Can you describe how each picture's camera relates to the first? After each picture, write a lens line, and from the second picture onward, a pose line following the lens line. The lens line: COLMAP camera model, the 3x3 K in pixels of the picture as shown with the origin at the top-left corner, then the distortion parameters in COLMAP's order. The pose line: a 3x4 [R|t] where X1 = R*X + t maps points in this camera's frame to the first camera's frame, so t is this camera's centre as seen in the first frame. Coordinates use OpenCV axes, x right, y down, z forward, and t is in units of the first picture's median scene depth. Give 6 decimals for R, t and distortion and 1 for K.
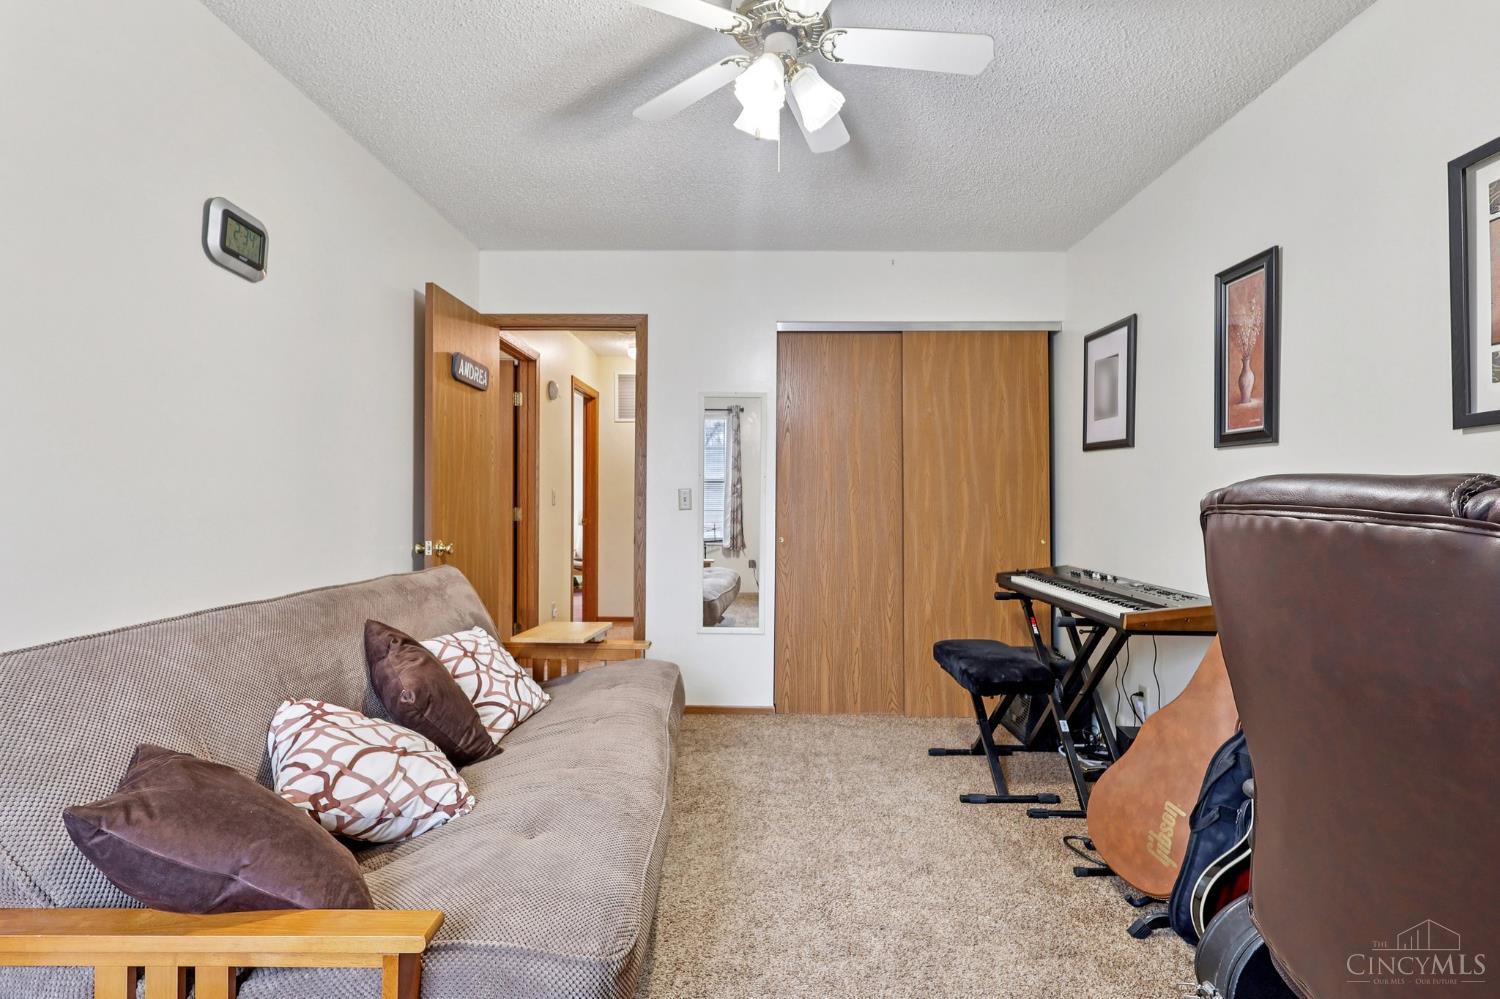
lens RADIAL K [[702.2, 0, 746.4], [0, 702.2, 490.9], [0, 0, 1]] dist [-0.001559, 0.000694]
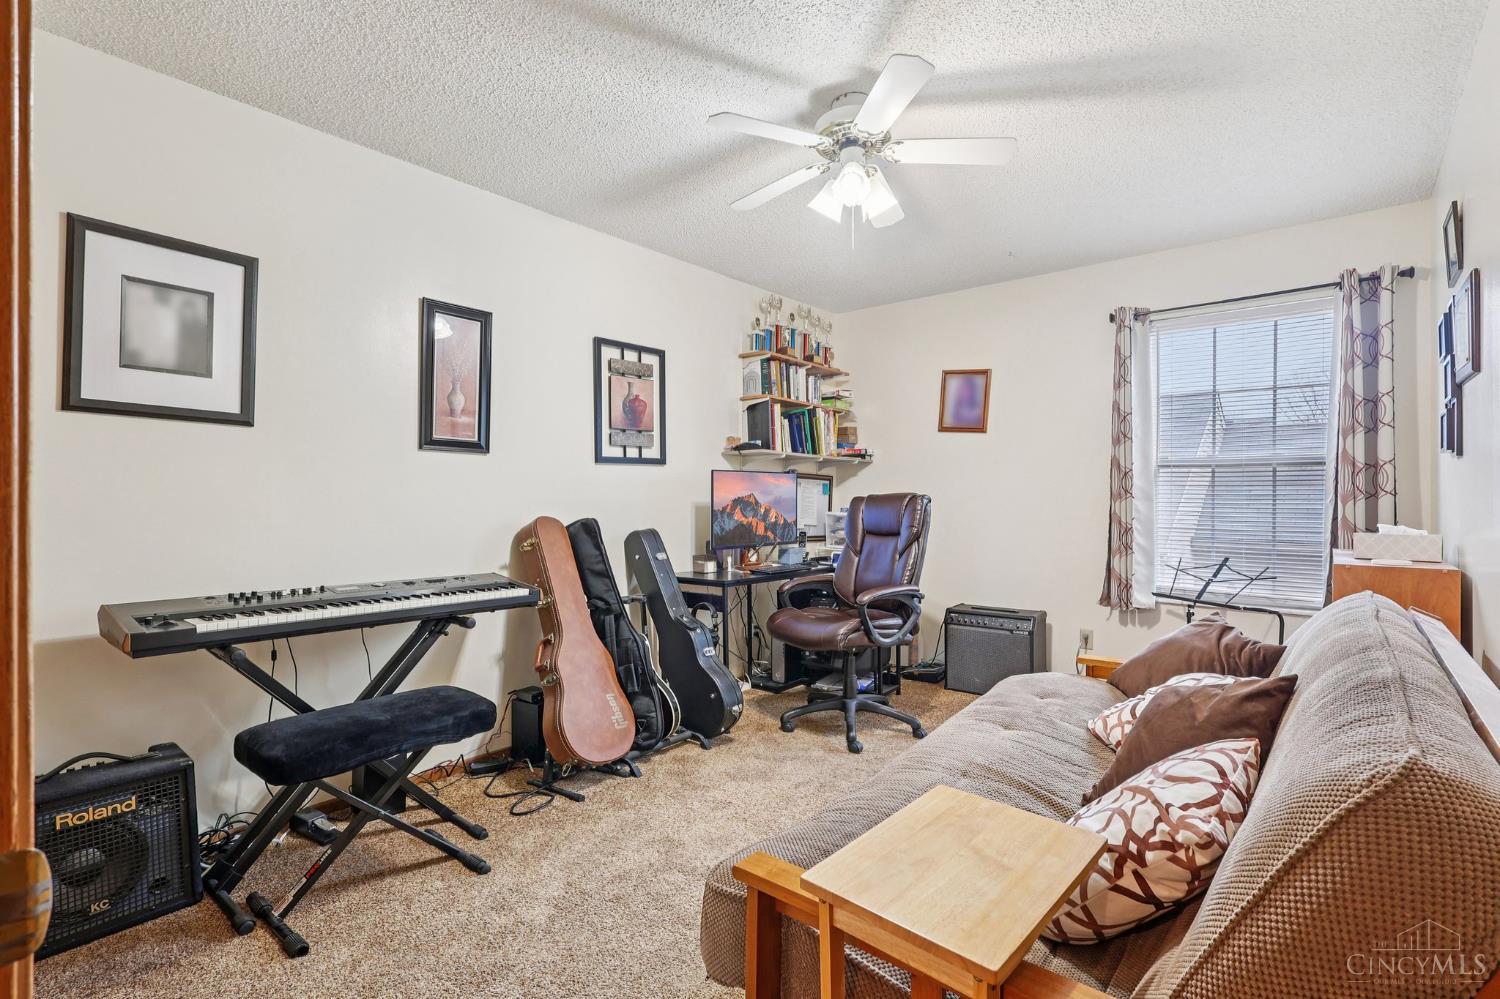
lens RADIAL K [[702.2, 0, 746.4], [0, 702.2, 490.9], [0, 0, 1]] dist [-0.001559, 0.000694]
pose [[-0.788772, -0.003467, 0.614676, -0.453211], [-0.012295, 0.999873, -0.010137, 0.012105], [-0.614563, -0.015553, -0.788715, 1.599404]]
